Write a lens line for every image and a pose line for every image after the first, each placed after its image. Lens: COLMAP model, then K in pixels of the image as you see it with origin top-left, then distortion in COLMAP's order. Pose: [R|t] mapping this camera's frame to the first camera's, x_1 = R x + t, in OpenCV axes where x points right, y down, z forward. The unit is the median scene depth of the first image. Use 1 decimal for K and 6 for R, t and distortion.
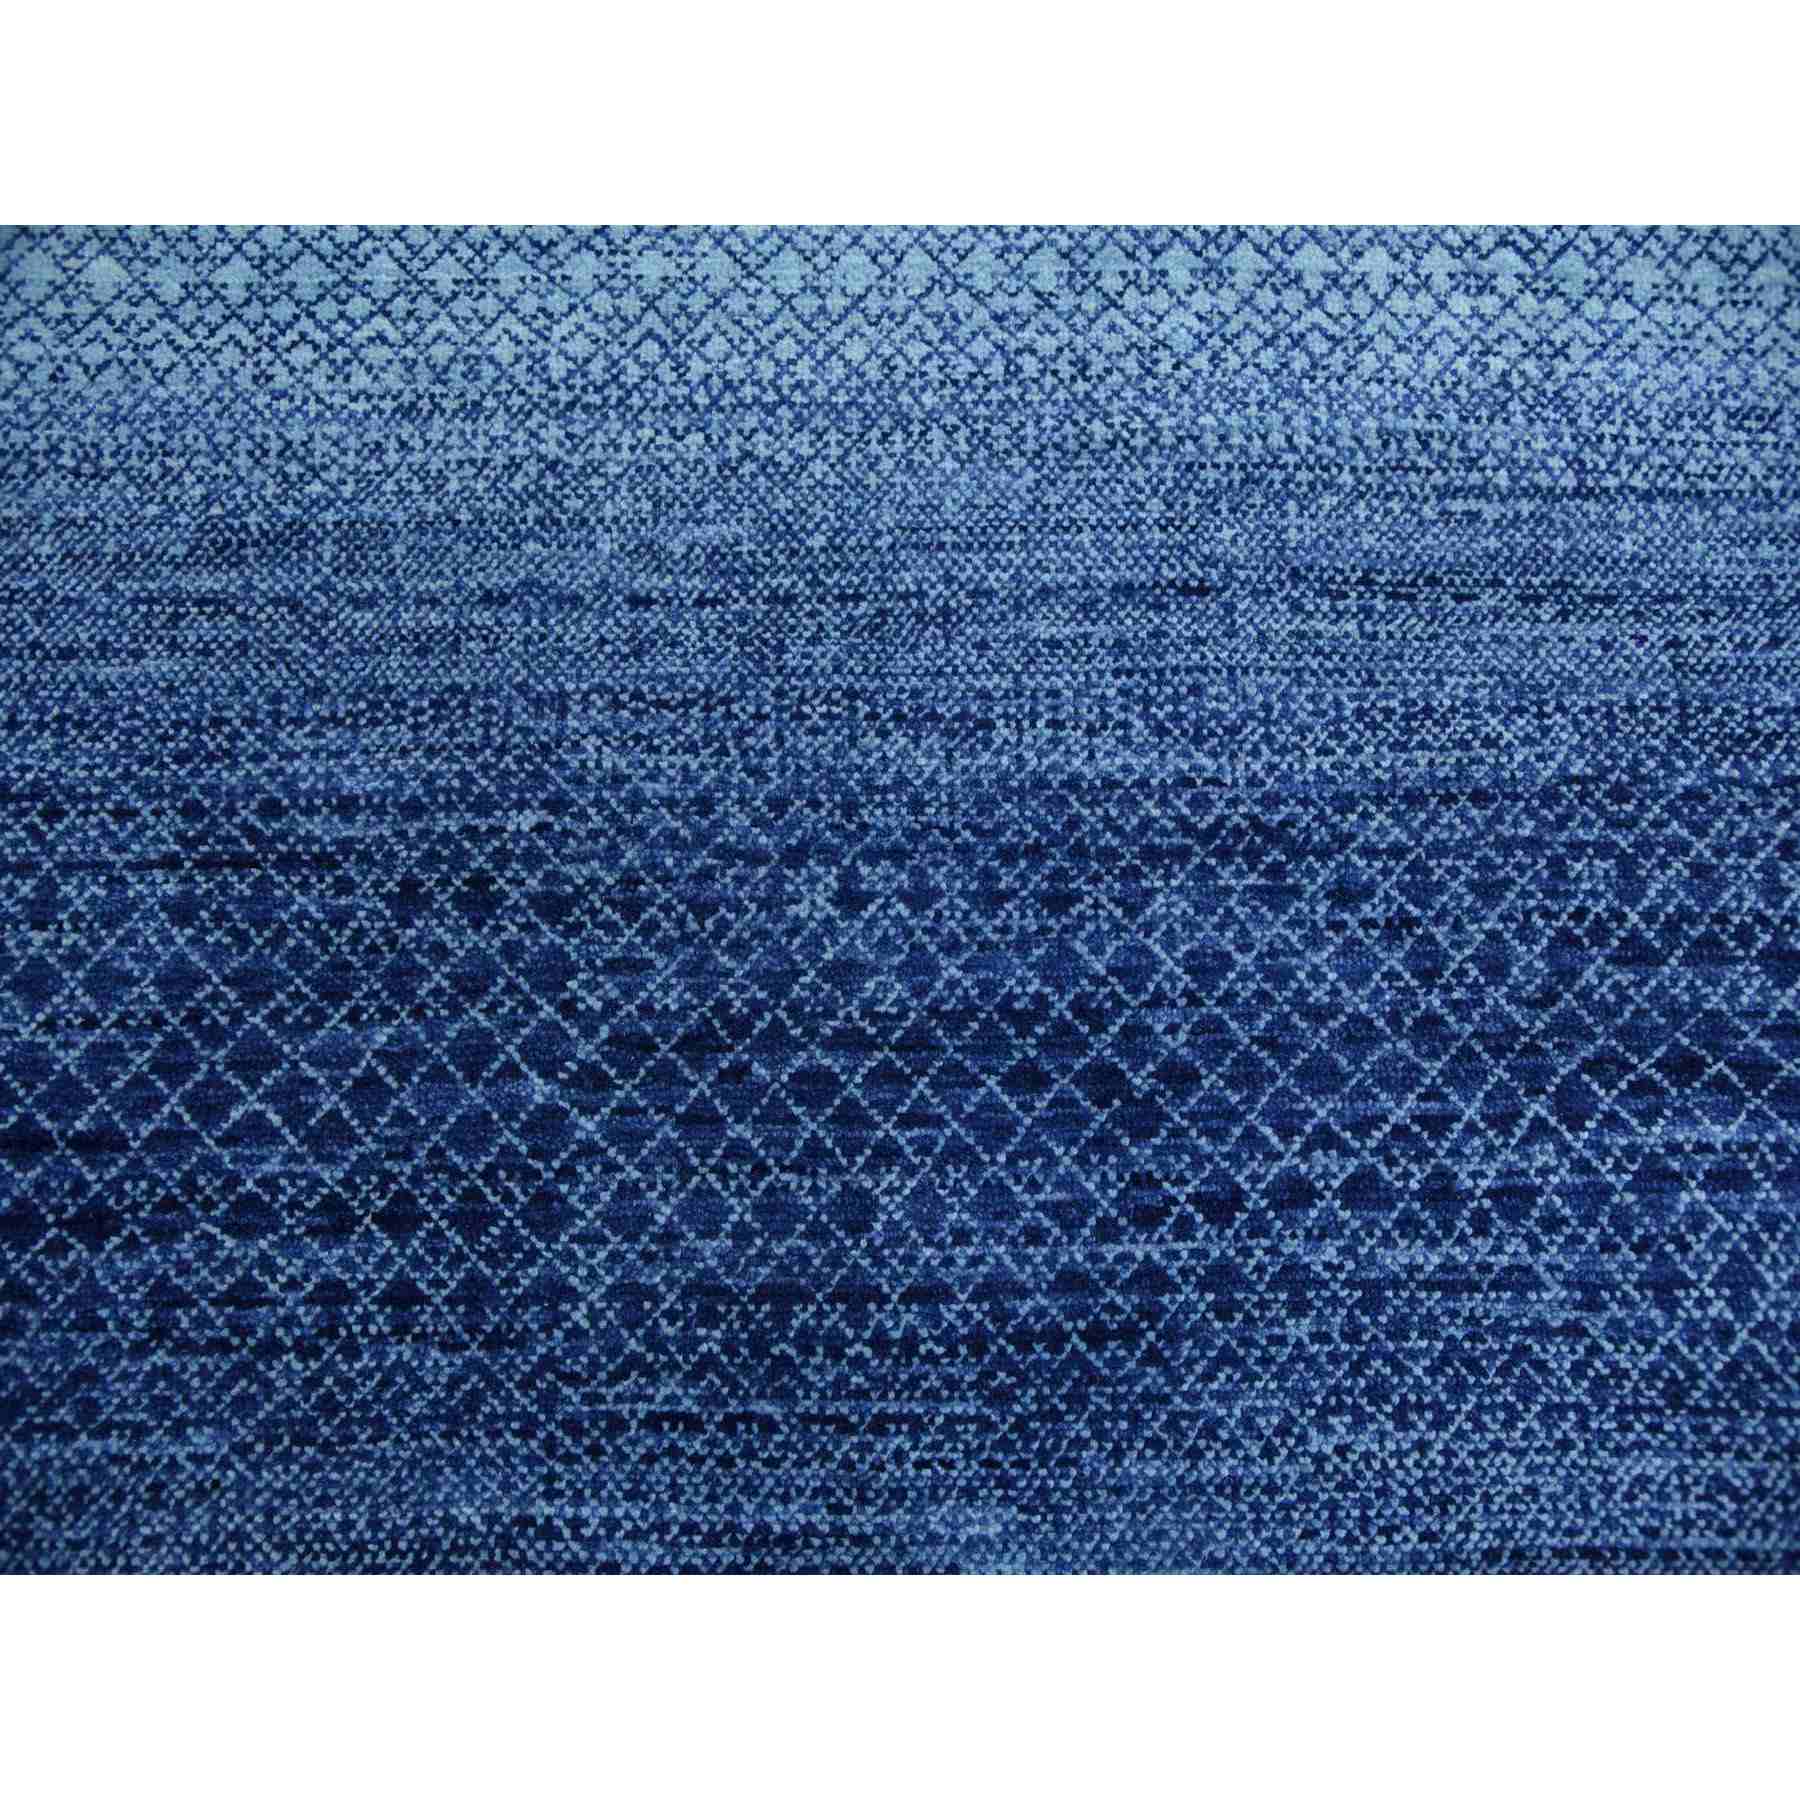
lens RADIAL K [[1368.5, 0, 900.0], [0, 1368.5, 900.0], [0, 0, 1]] dist [-0.074994, 0.066127]
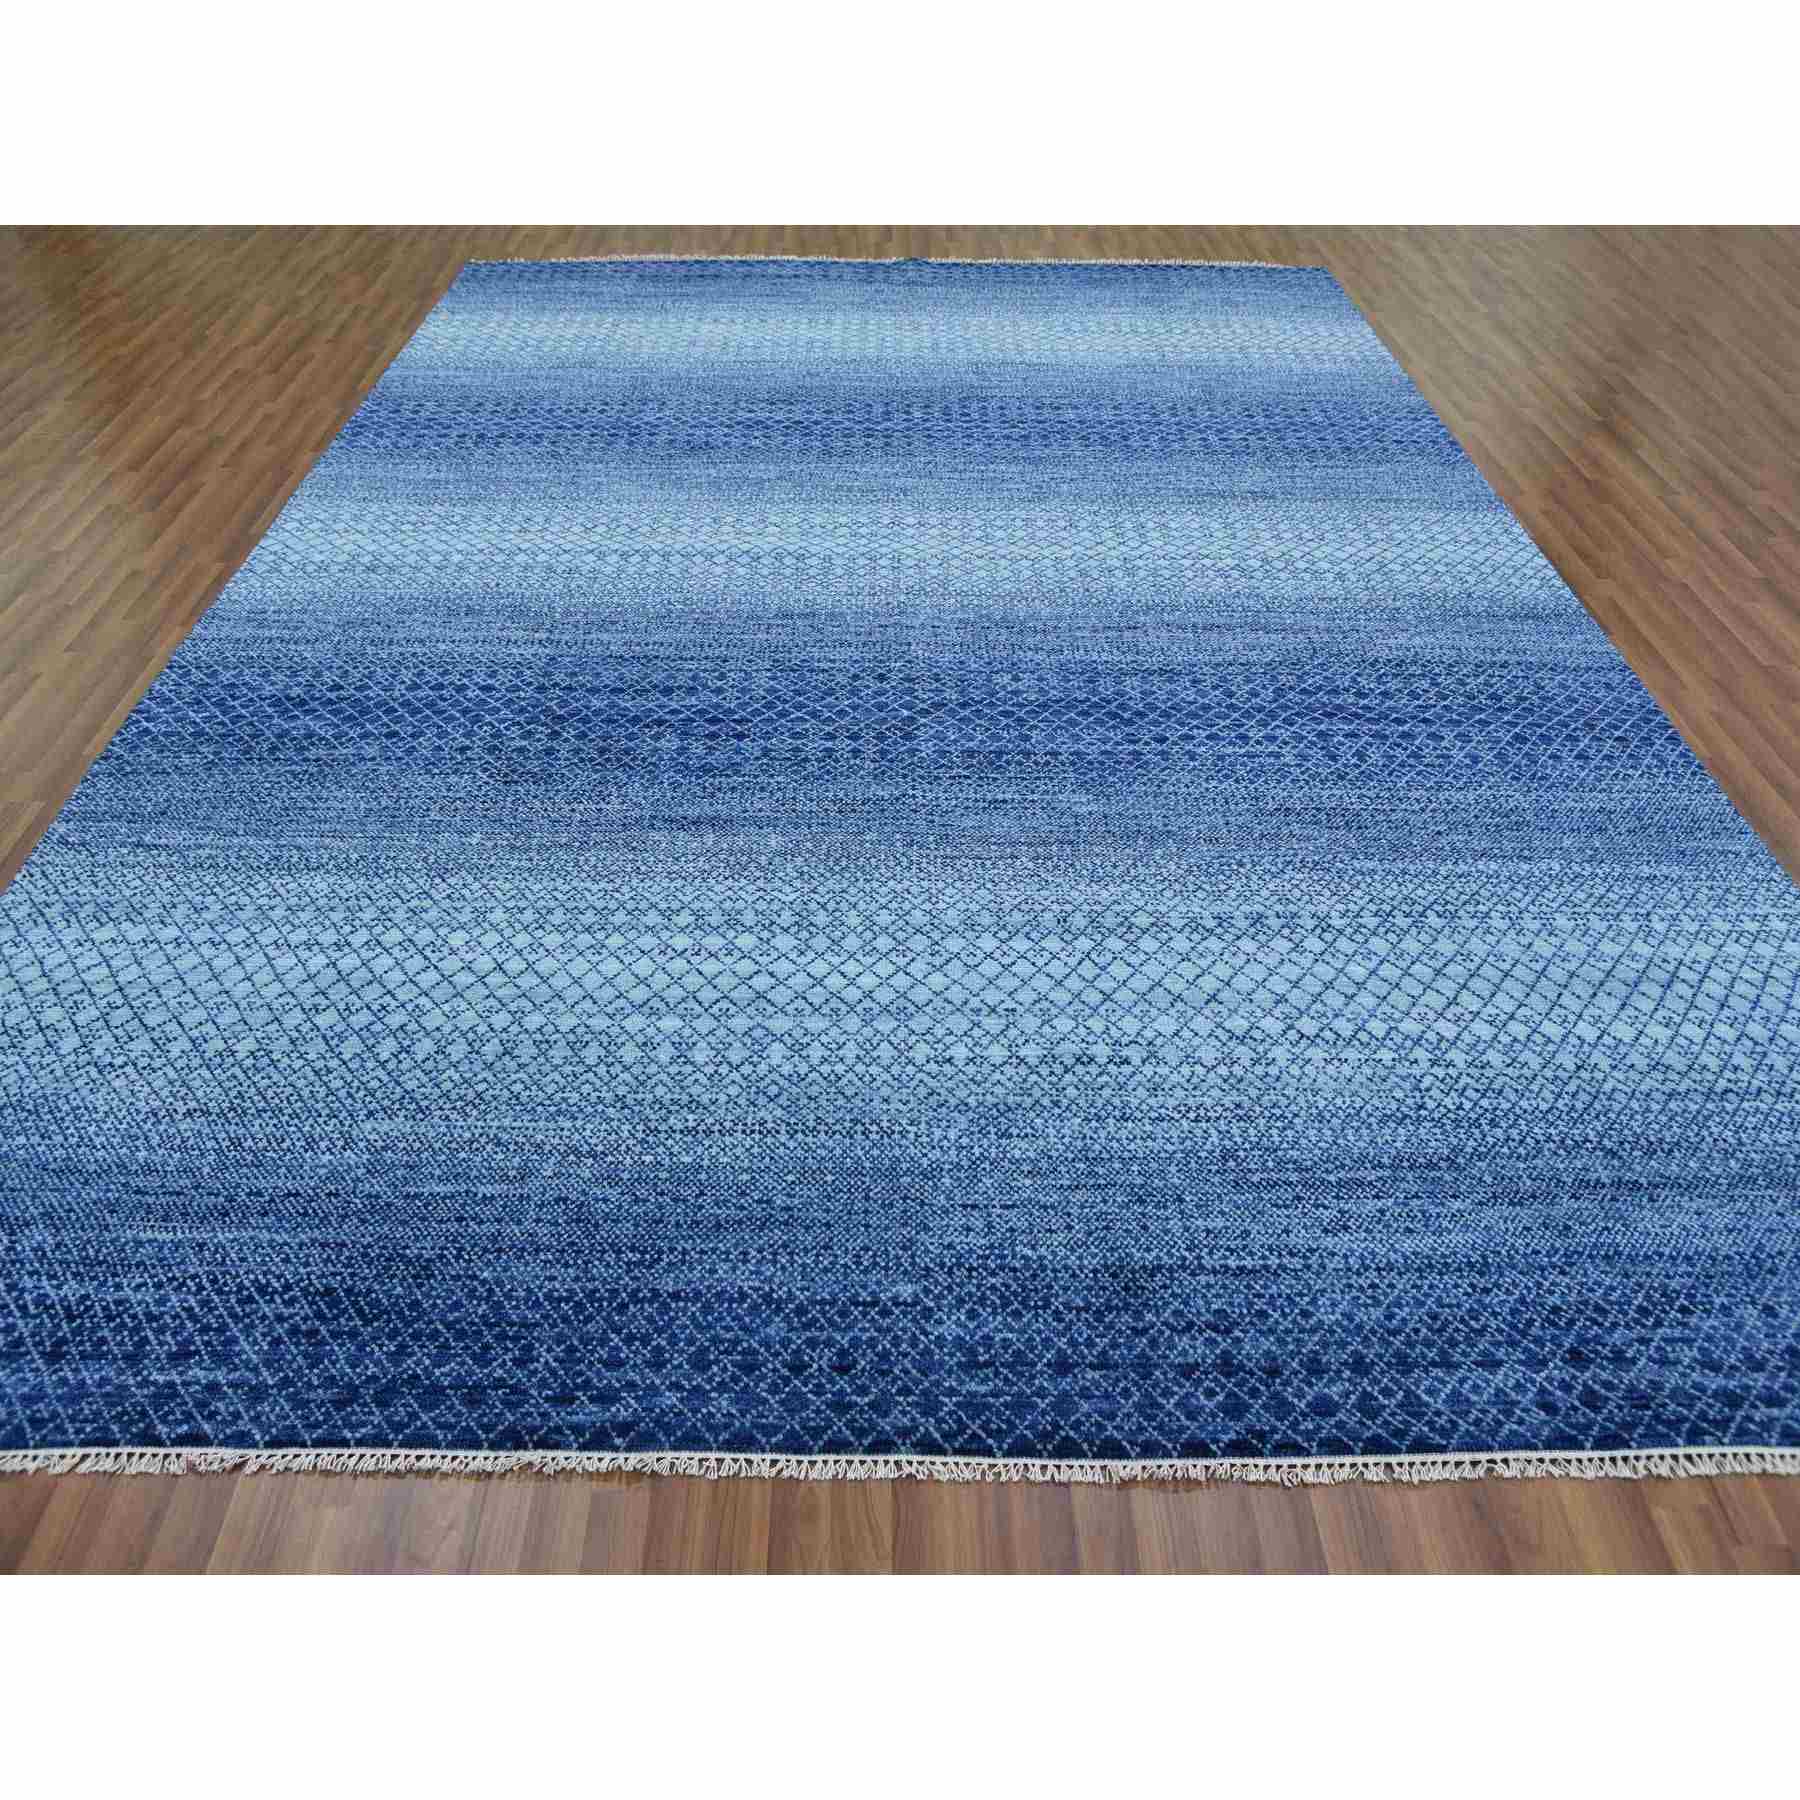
lens RADIAL K [[1368.5, 0, 900.0], [0, 1368.5, 900.0], [0, 0, 1]] dist [-0.074994, 0.066127]
pose [[0.999731, 0.008439, -0.021609, -0.213538], [-0.020536, 0.755241, -0.655126, 2.209311], [0.010792, 0.655393, 0.755211, -0.818579]]
